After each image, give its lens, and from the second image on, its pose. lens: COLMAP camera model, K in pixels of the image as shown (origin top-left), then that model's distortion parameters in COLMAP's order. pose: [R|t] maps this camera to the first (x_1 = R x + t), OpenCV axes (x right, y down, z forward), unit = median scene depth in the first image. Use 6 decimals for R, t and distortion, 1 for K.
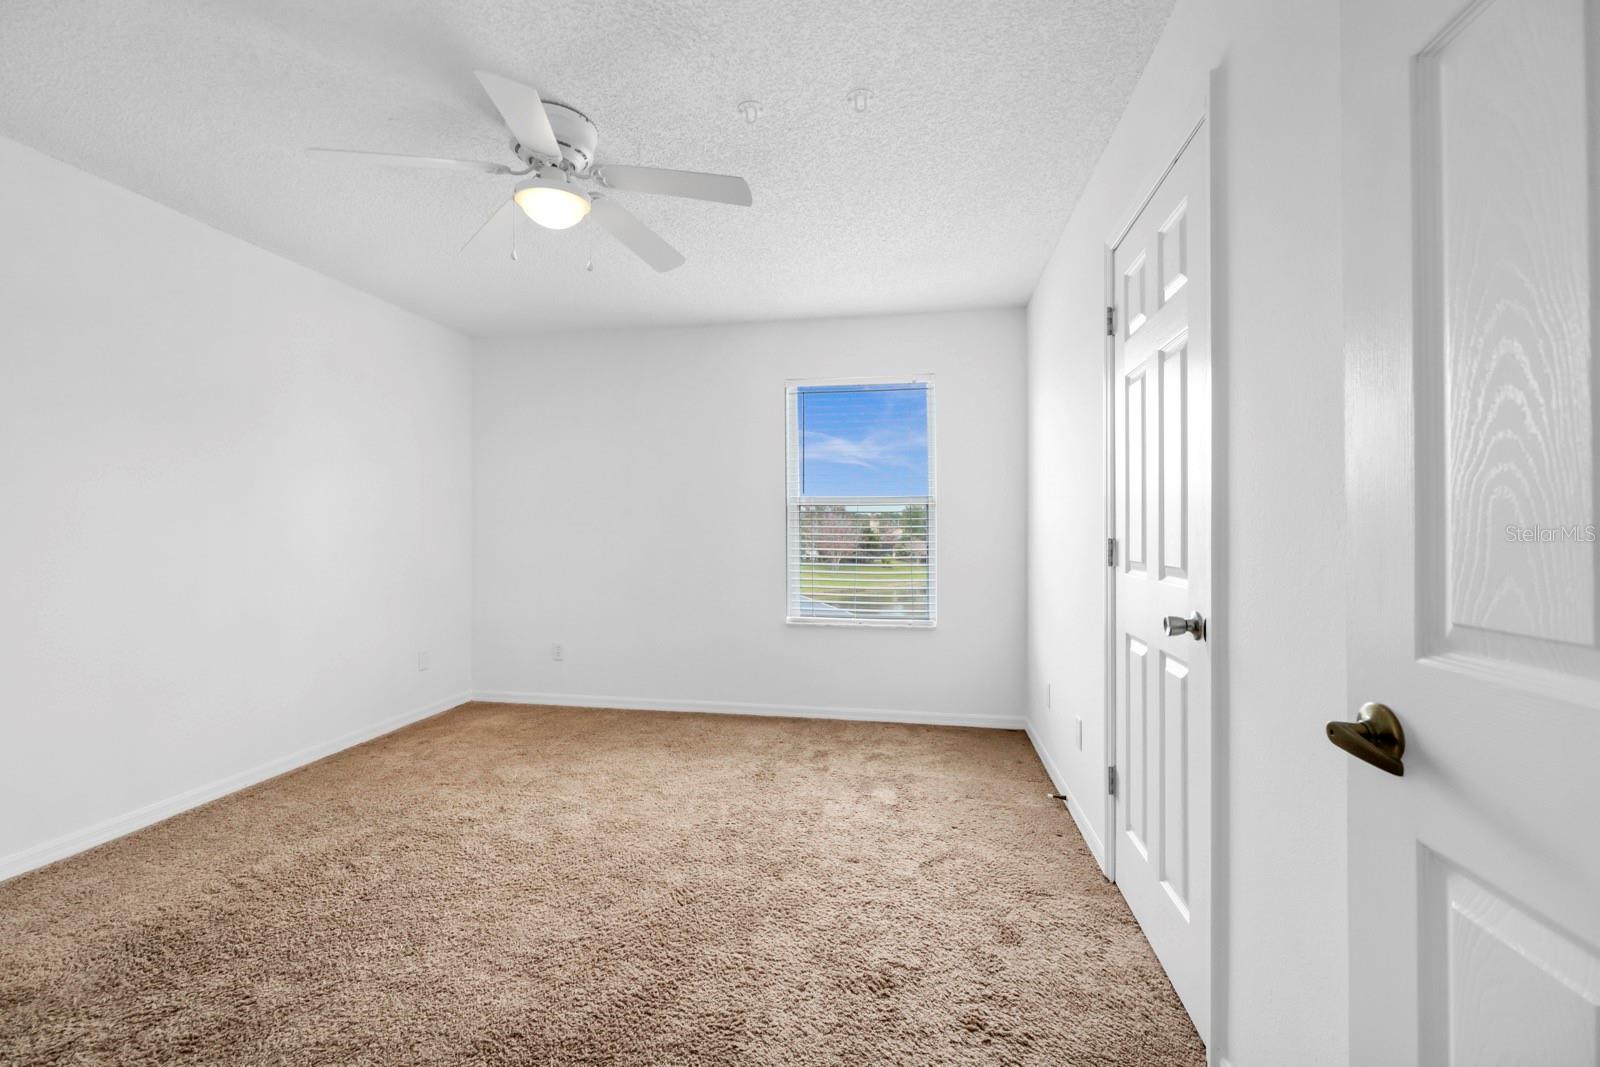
lens RADIAL K [[638.8, 0, 802.6], [0, 638.8, 531.2], [0, 0, 1]] dist [-0.002387, -0.000043]
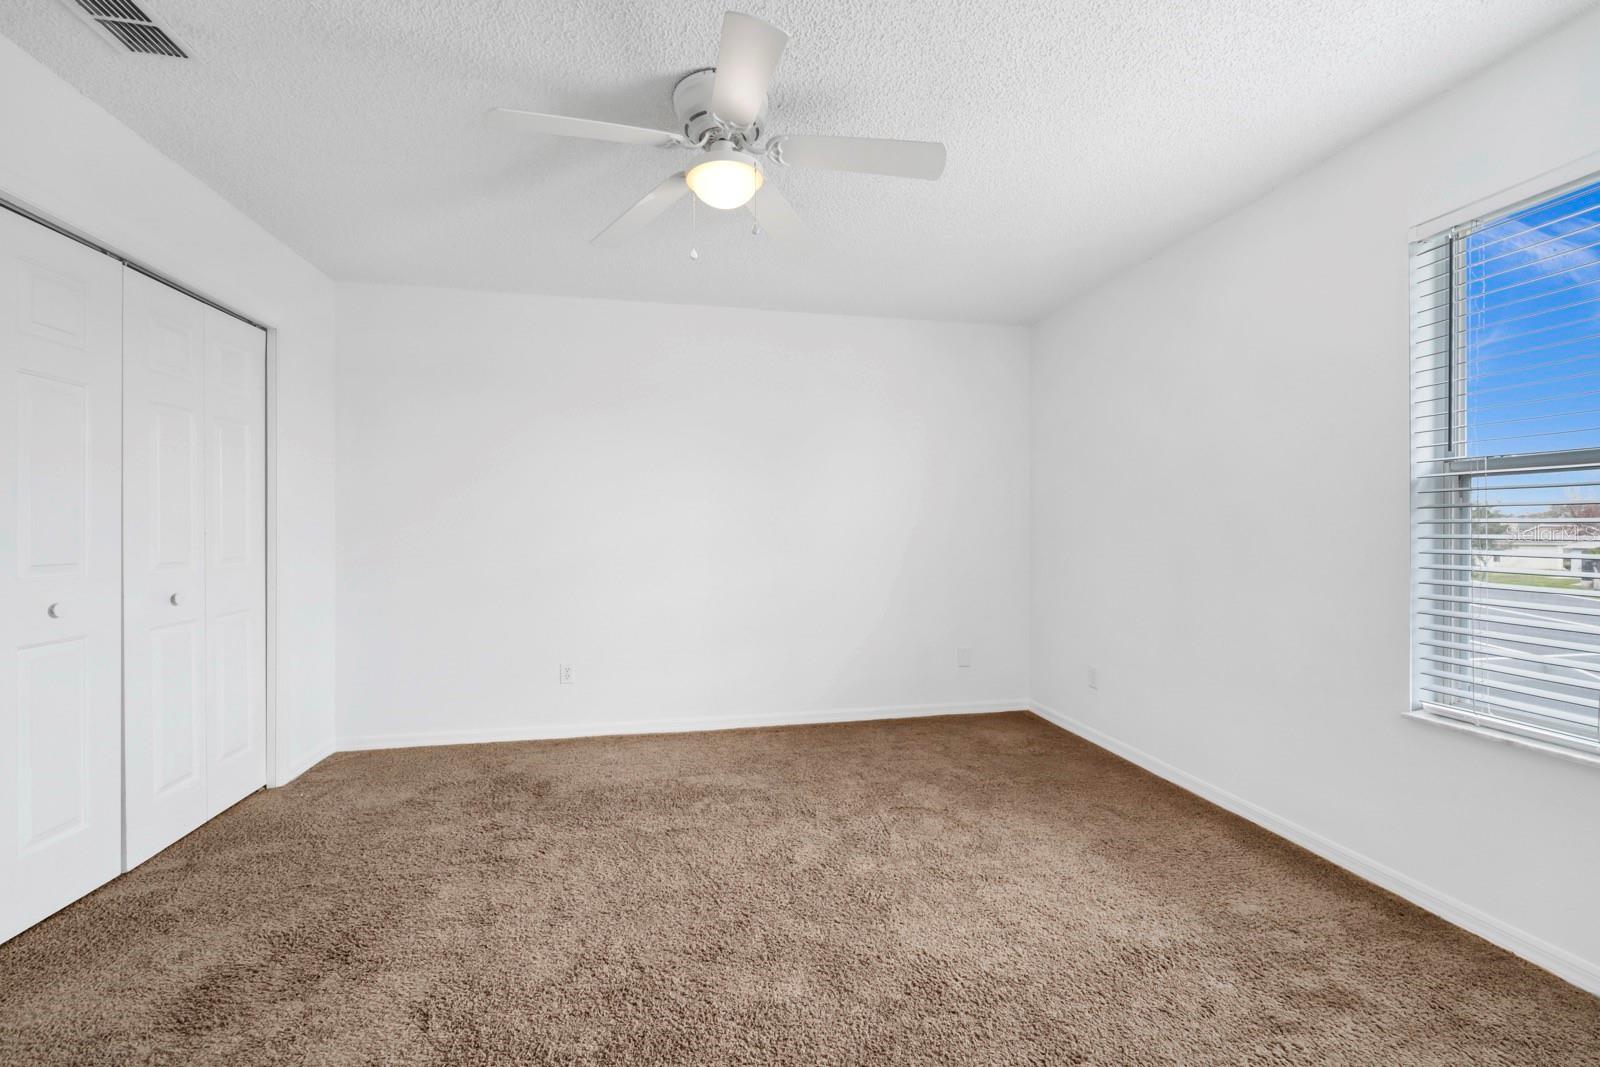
lens RADIAL K [[638.8, 0, 801.6], [0, 638.8, 535.5], [0, 0, 1]] dist [-0.002387, -0.000043]
pose [[0.376173, 0.003263, -0.926544, 0.328132], [0.002560, 0.999986, 0.004561, 0.001746], [0.926546, -0.004088, 0.376159, 0.473144]]
